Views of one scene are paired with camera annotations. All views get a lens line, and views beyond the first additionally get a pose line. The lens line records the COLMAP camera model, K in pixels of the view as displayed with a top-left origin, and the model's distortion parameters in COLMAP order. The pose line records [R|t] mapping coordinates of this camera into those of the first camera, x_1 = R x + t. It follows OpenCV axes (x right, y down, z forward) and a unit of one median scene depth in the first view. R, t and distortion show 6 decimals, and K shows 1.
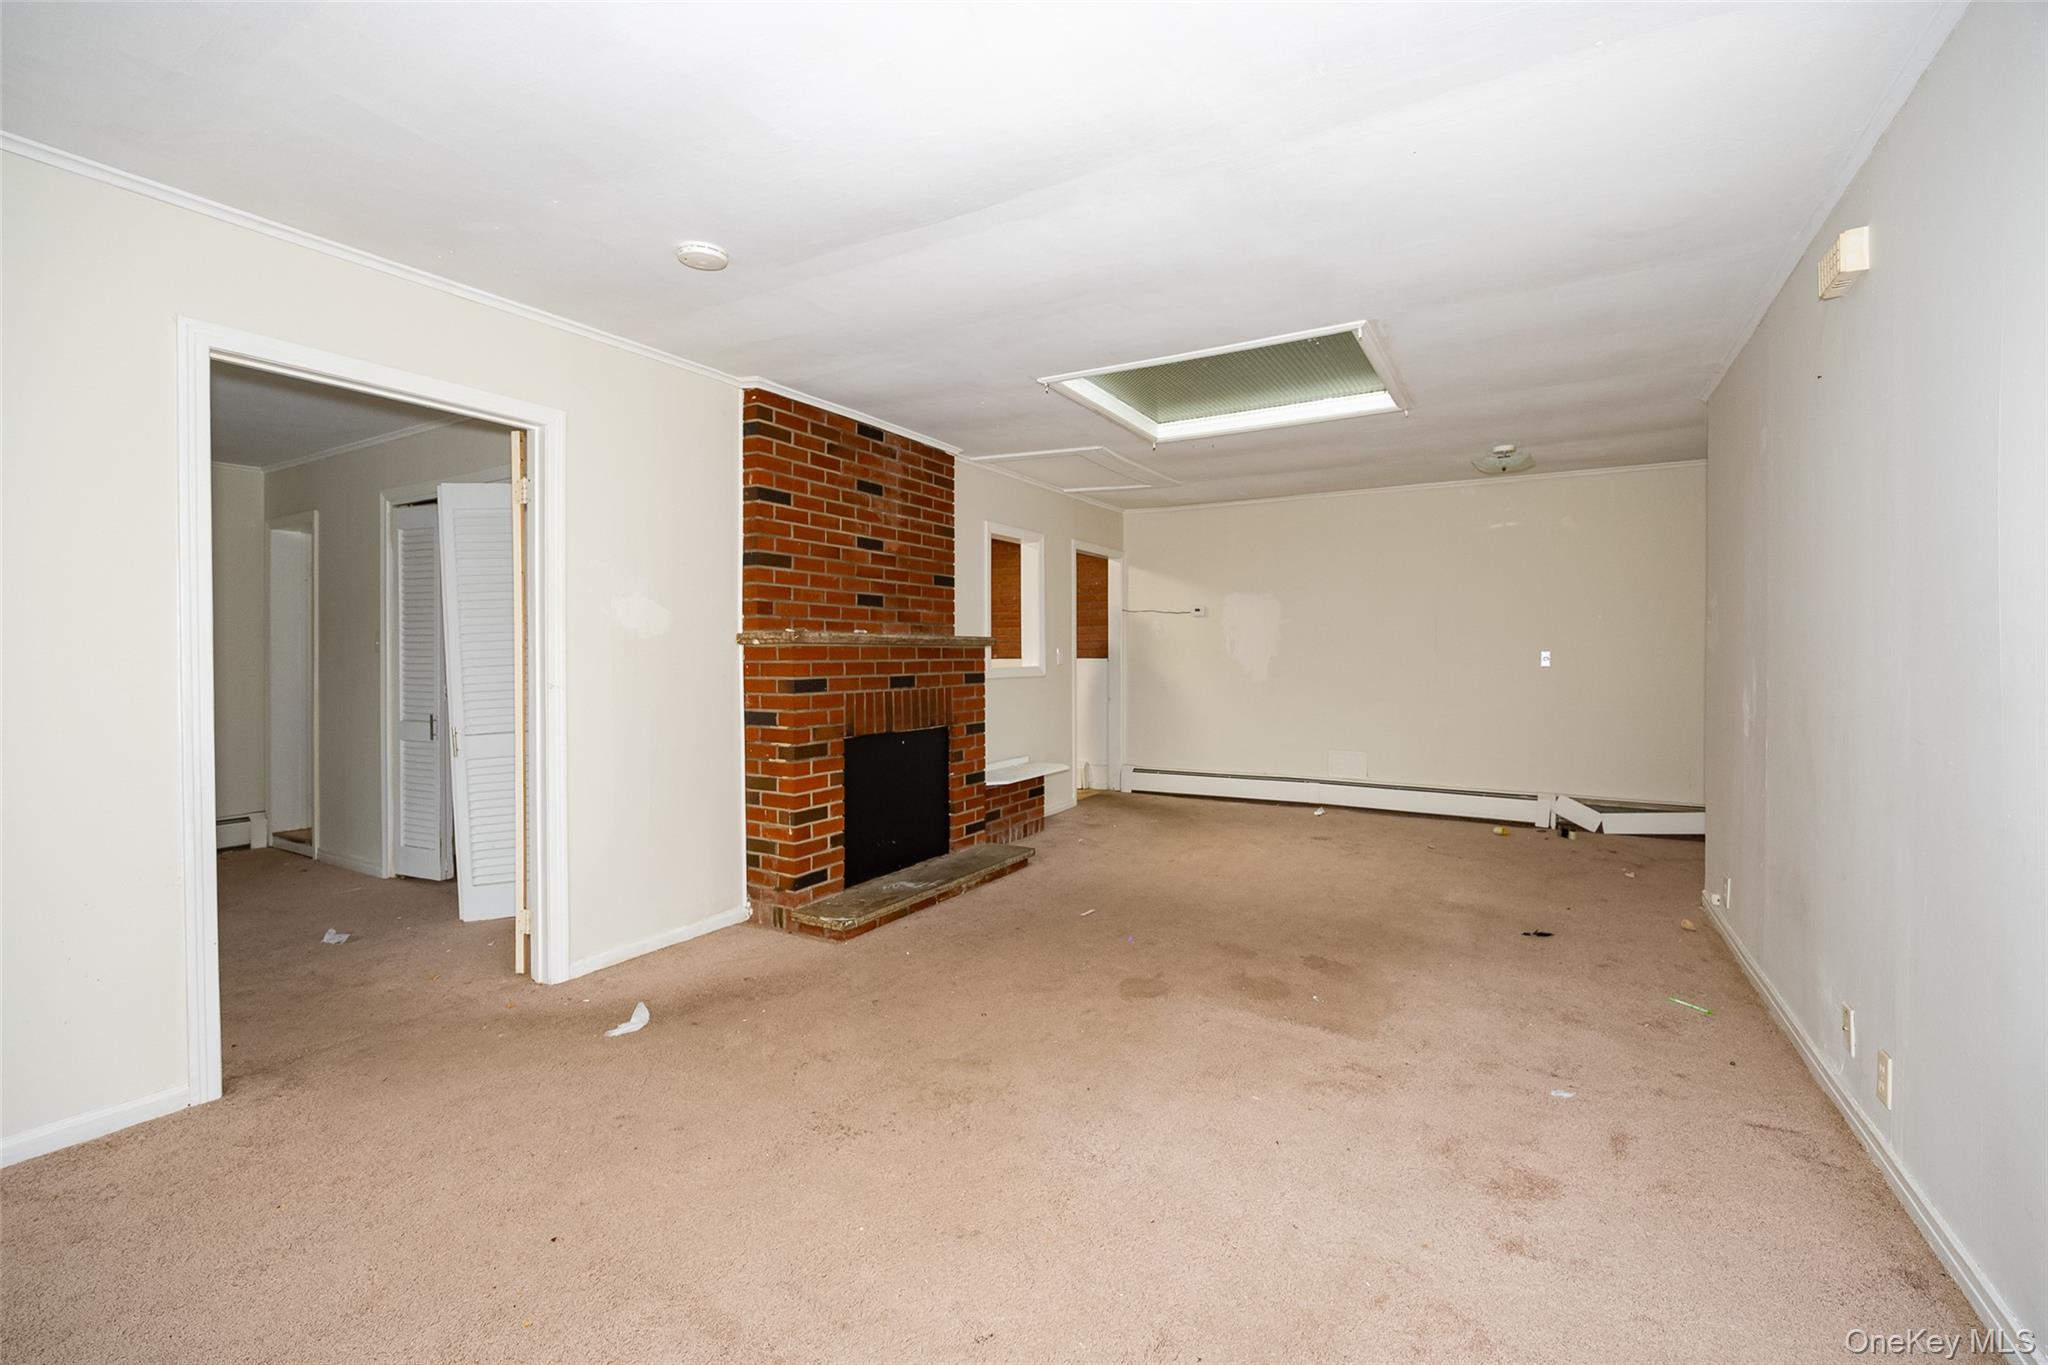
lens RADIAL K [[893.0, 0, 1040.7], [0, 893.0, 666.5], [0, 0, 1]] dist [-0.001313, -0.000226]
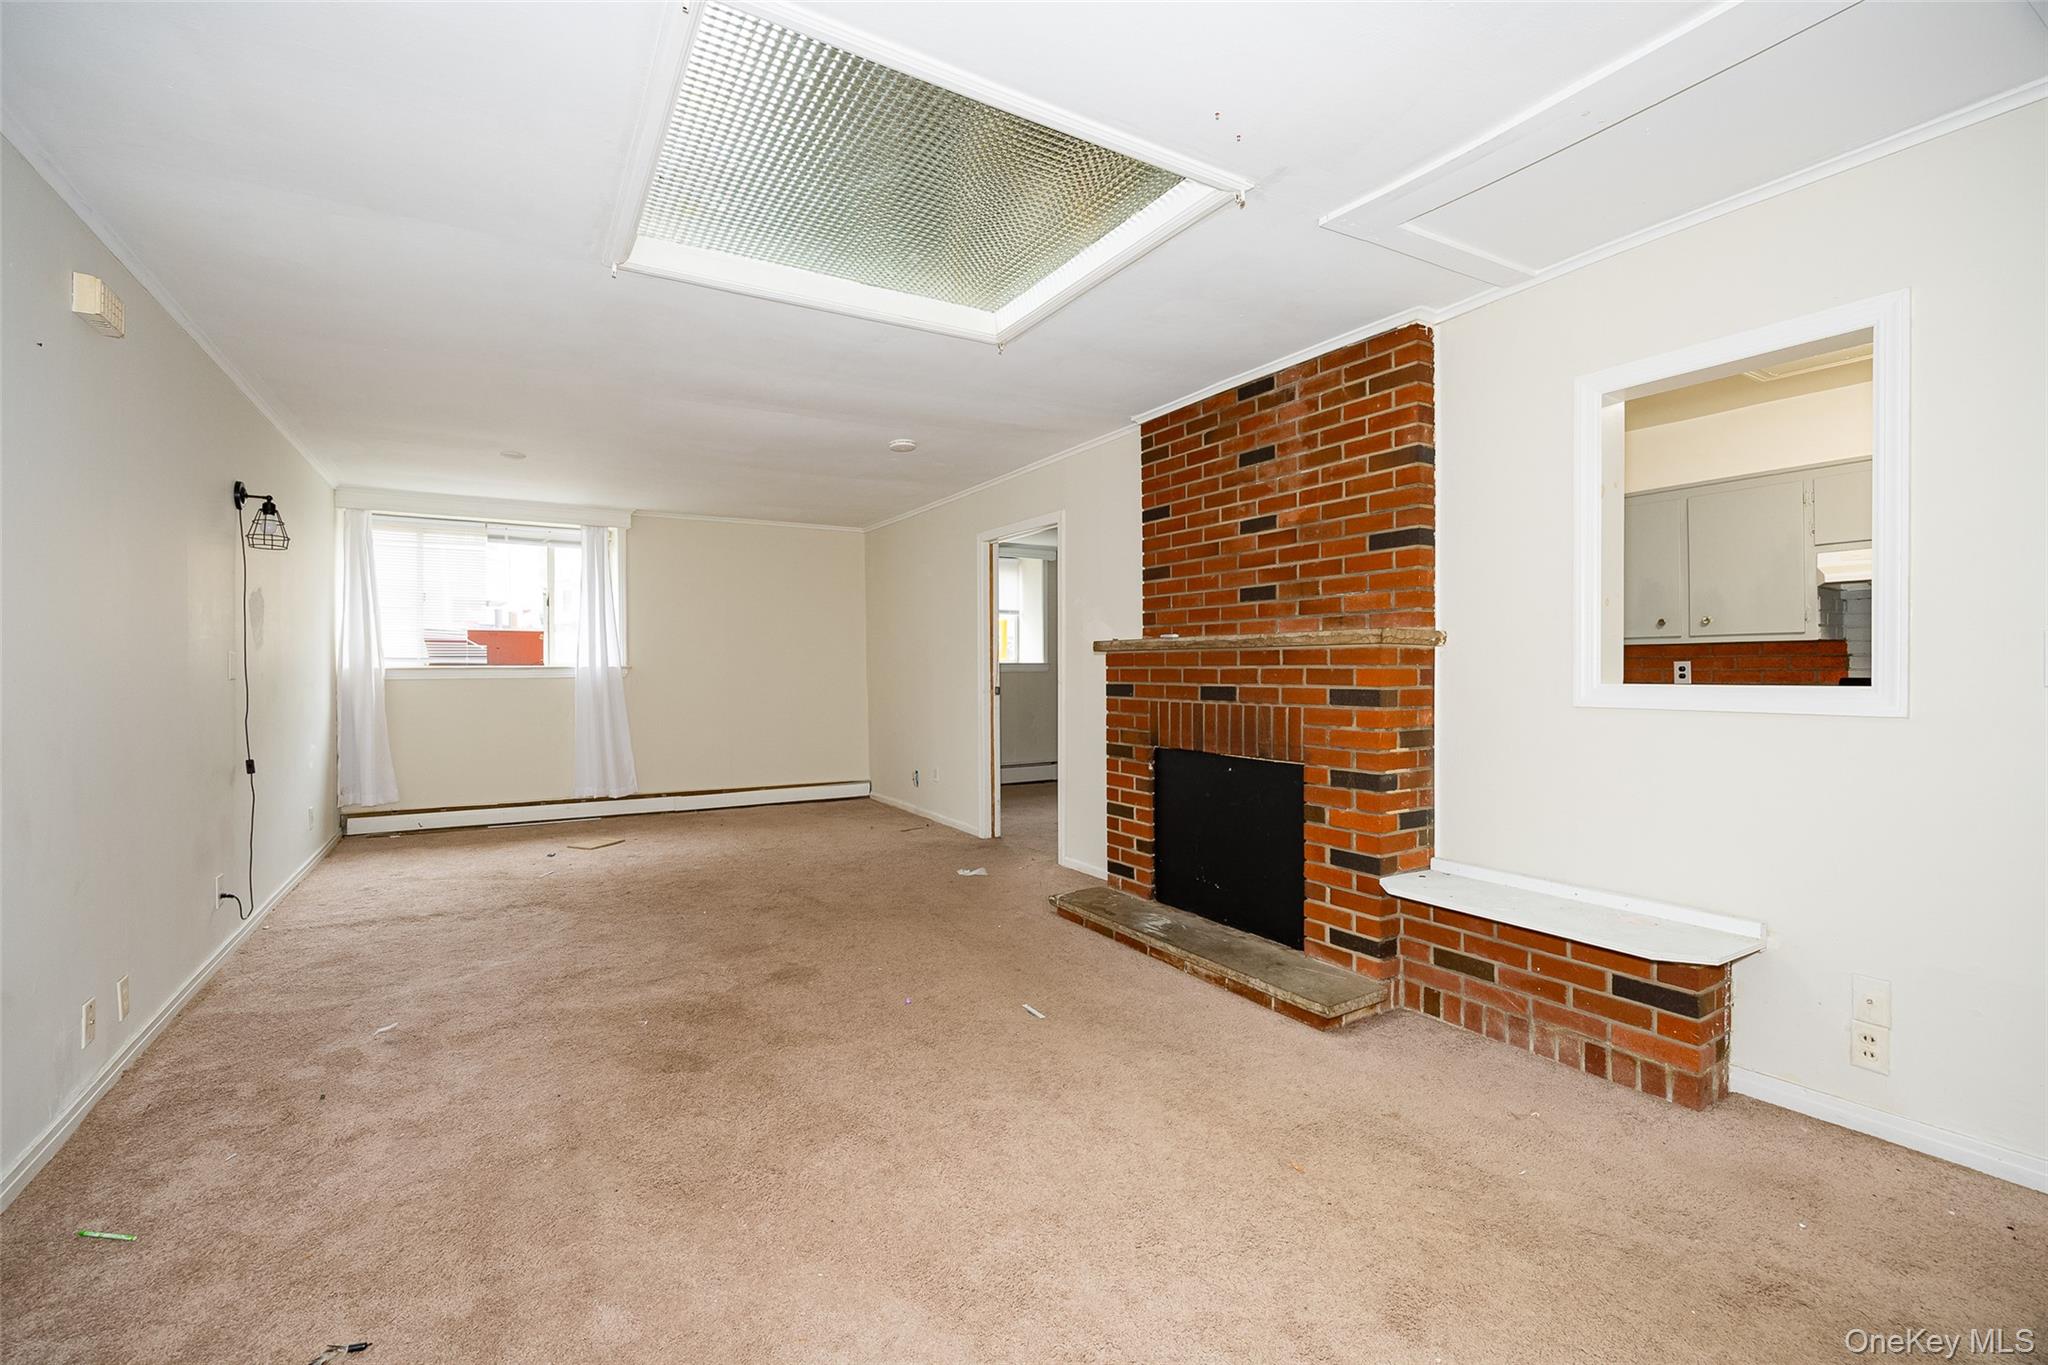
lens RADIAL K [[893.0, 0, 1036.2], [0, 893.0, 666.7], [0, 0, 1]] dist [-0.001313, -0.000226]
pose [[-0.491618, 0.009546, -0.870759, 0.617250], [-0.001903, 0.999926, 0.012036, -0.016535], [0.870809, 0.007574, -0.491563, 1.216414]]
